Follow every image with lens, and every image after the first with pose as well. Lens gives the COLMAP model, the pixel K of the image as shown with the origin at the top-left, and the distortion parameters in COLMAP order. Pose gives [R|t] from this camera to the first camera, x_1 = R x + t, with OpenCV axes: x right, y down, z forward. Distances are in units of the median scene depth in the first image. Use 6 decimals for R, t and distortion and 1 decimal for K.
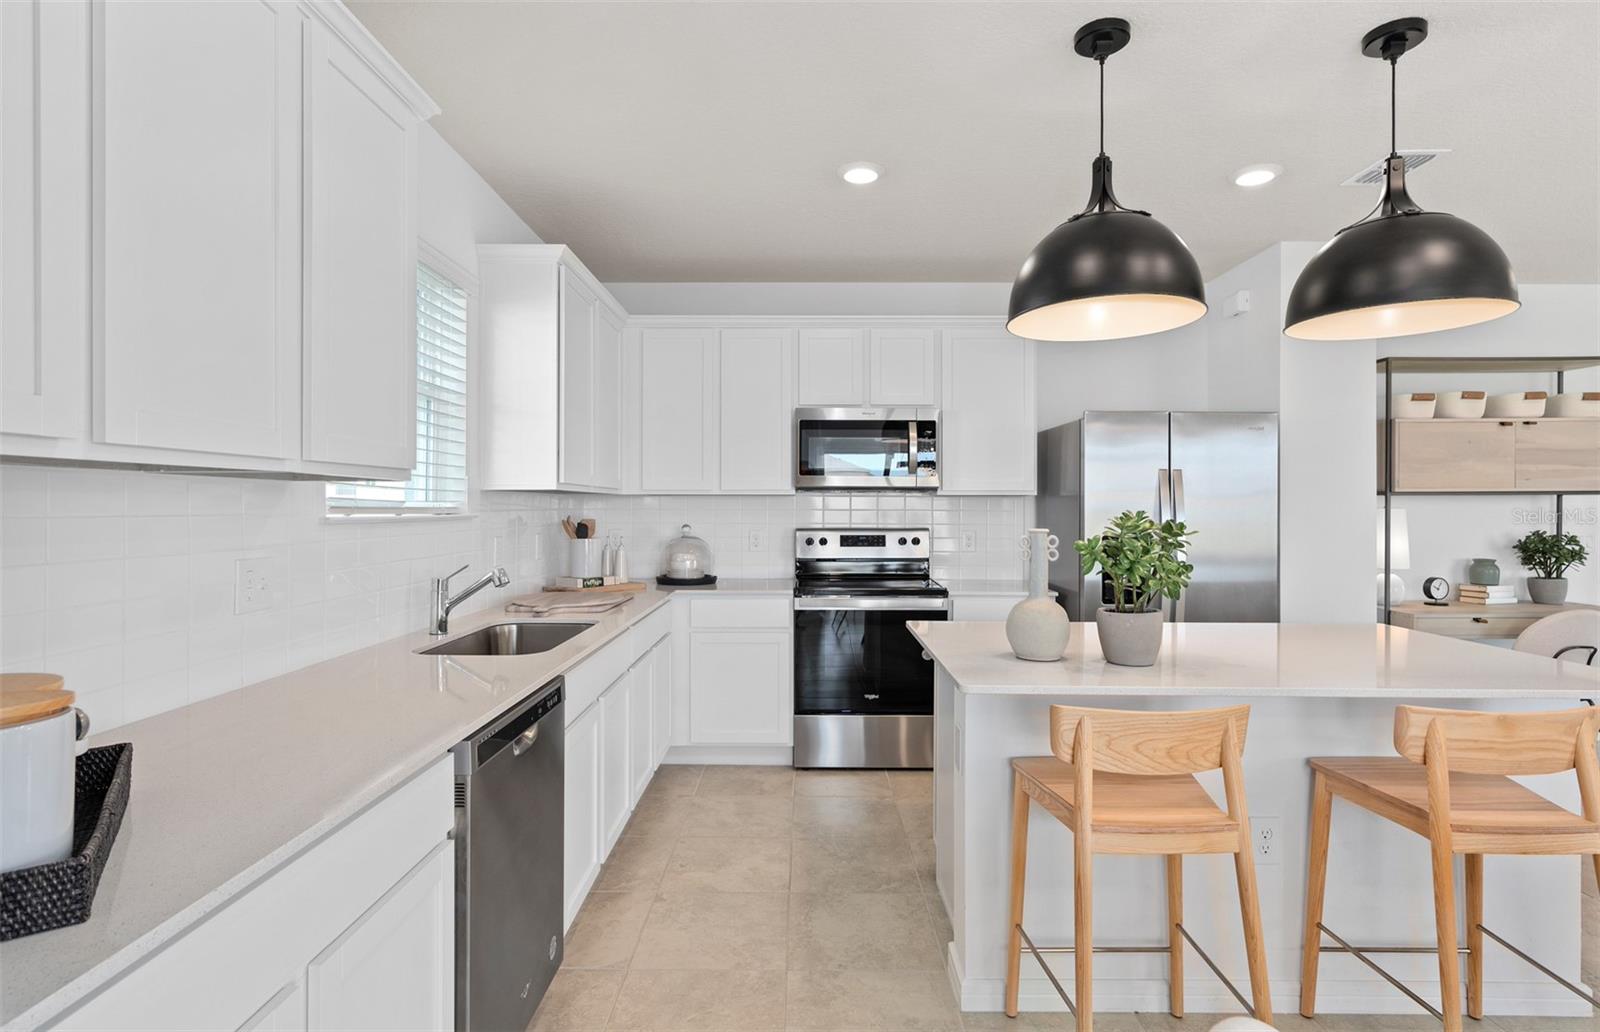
lens RADIAL K [[805.3, 0, 801.6], [0, 805.3, 507.2], [0, 0, 1]] dist [0.004923, 0.000232]
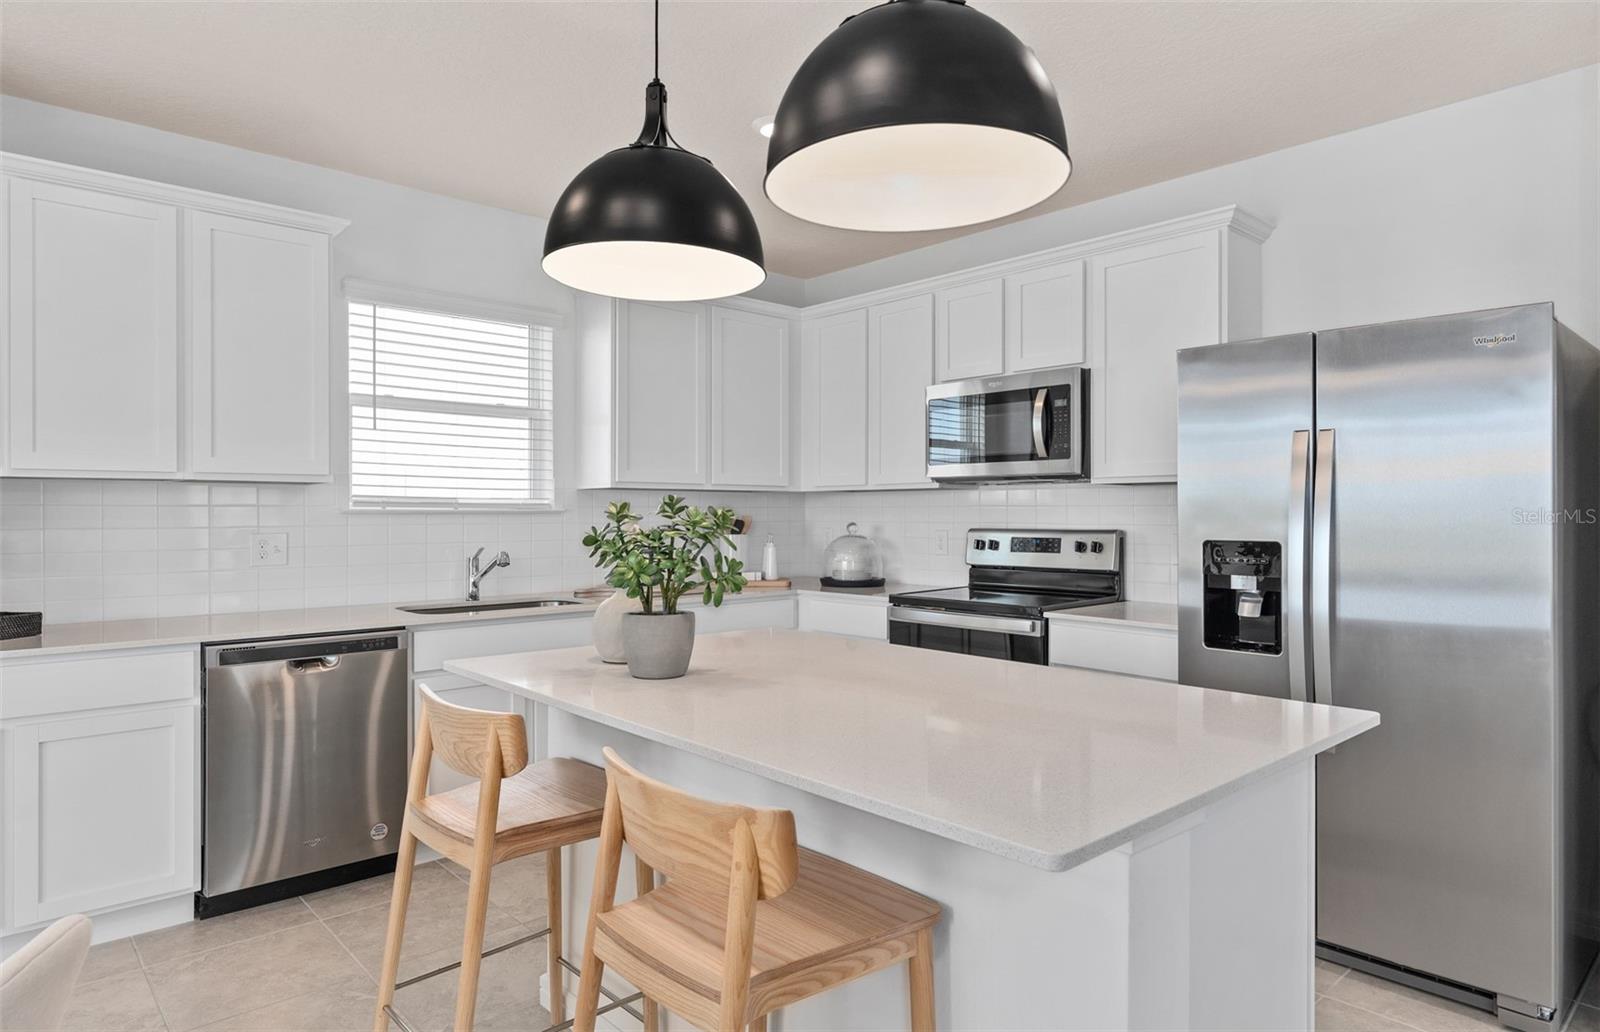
lens RADIAL K [[930.2, 0, 797.3], [0, 930.2, 517.5], [0, 0, 1]] dist [0.001489, 0.000113]
pose [[0.667579, -0.000146, -0.744539, 0.610957], [0.001602, 0.999998, 0.001239, 0.013715], [0.744538, -0.002020, 0.667577, 0.228587]]
